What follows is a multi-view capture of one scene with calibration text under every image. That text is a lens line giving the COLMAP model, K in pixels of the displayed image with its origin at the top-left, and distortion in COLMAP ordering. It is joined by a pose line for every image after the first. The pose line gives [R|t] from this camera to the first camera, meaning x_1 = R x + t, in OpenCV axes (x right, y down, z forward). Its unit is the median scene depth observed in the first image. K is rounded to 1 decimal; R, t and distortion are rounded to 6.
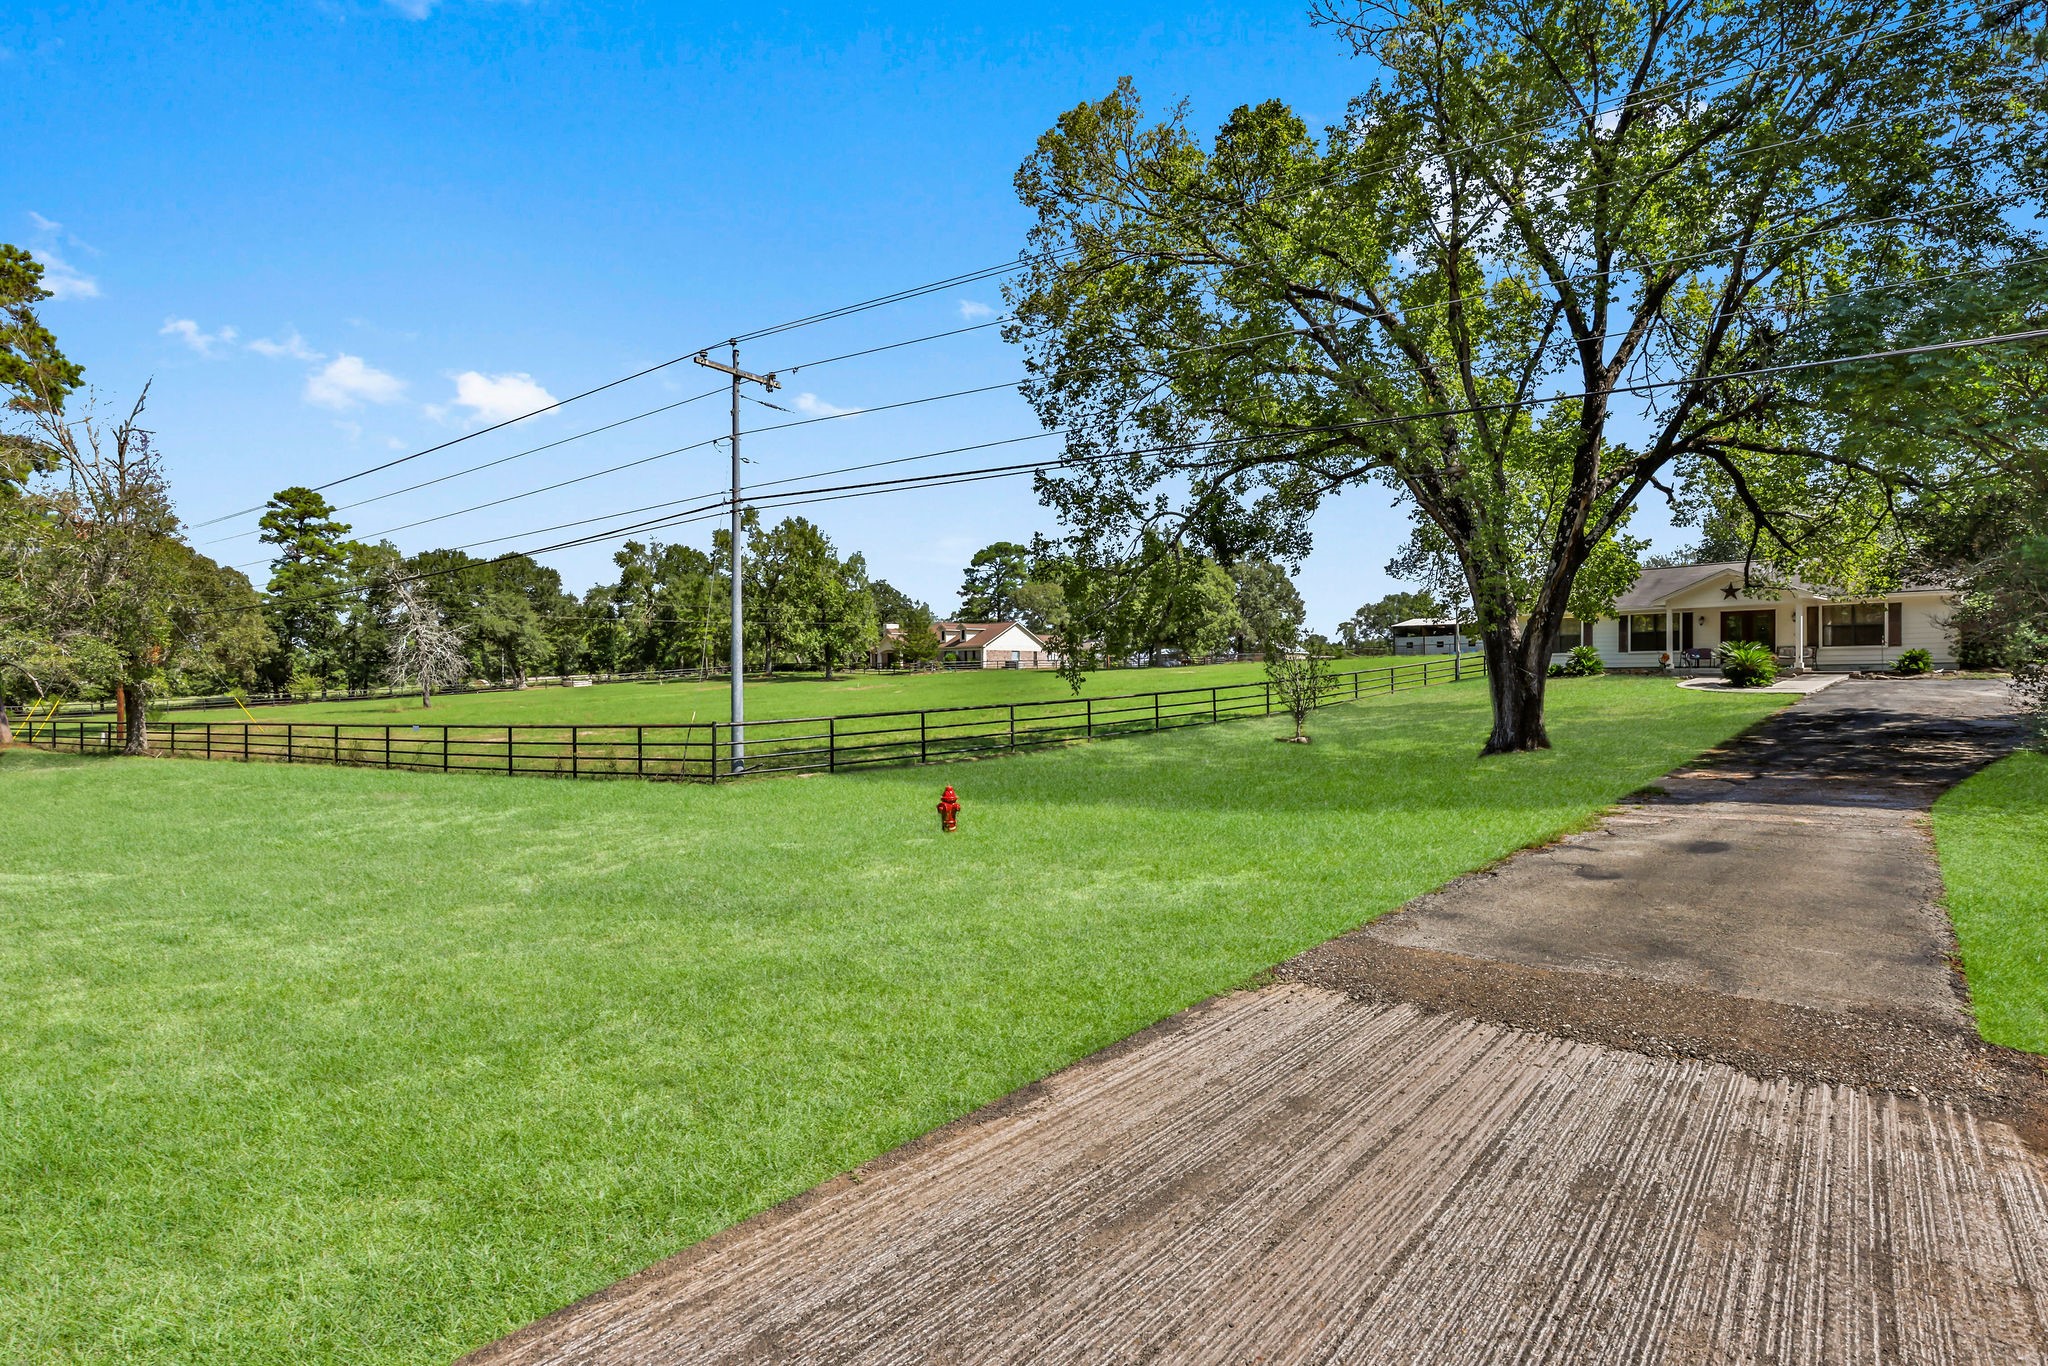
lens RADIAL K [[937.9, 0, 1031.7], [0, 937.9, 685.6], [0, 0, 1]] dist [-0.002969, -0.000038]
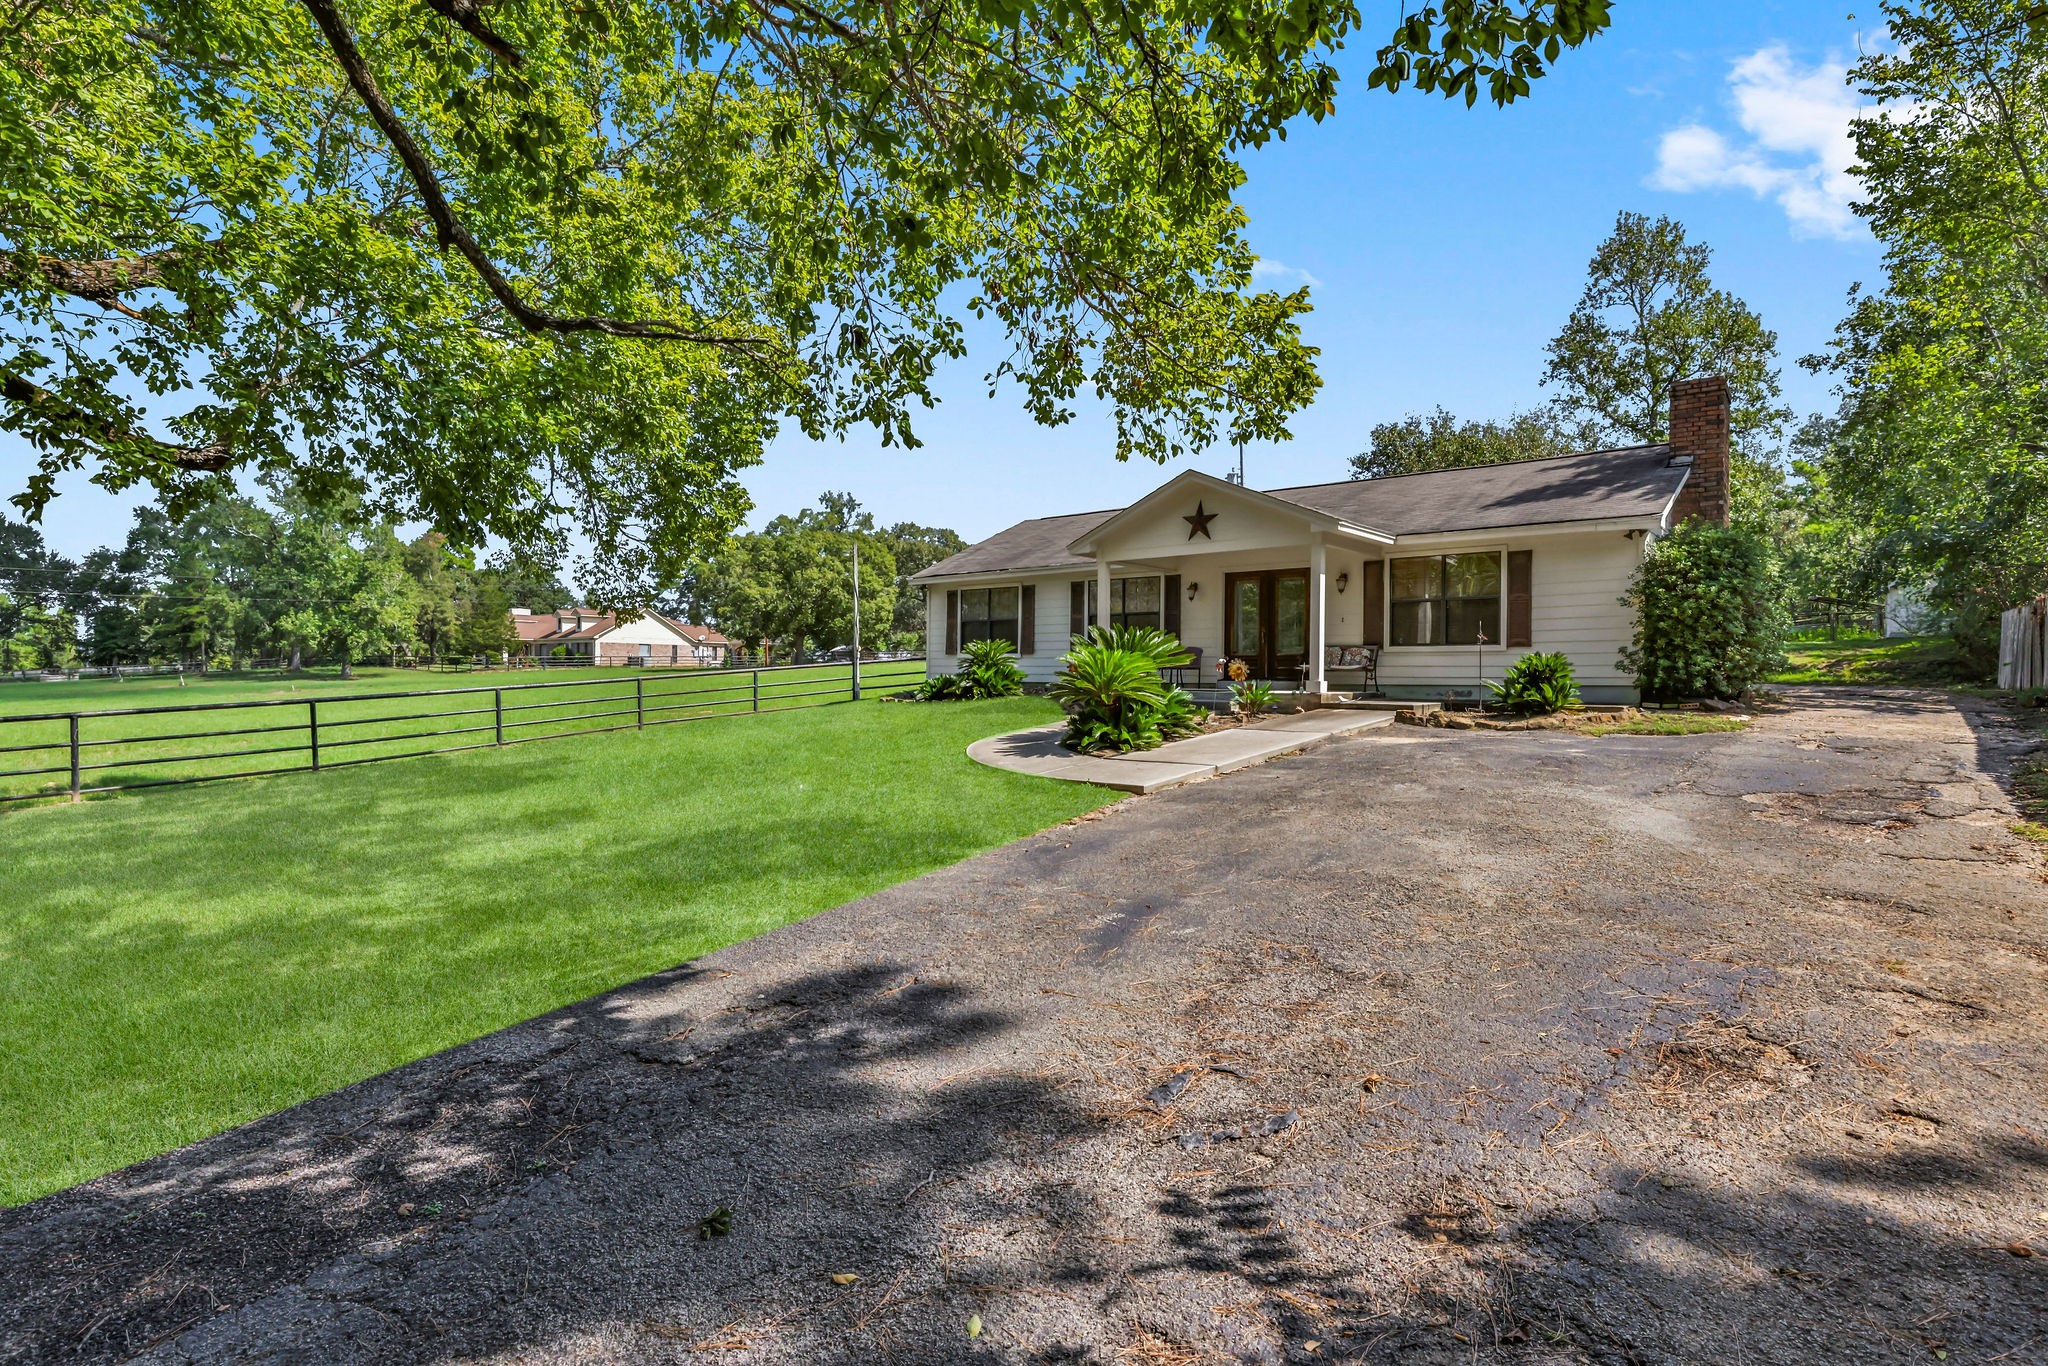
lens RADIAL K [[937.9, 0, 1016.3], [0, 937.9, 685.0], [0, 0, 1]] dist [-0.002969, -0.000038]
pose [[0.993100, 0.008746, 0.116946, 0.585082], [-0.009027, 0.999958, 0.001875, -0.020741], [-0.116924, -0.002917, 0.993137, 0.541992]]
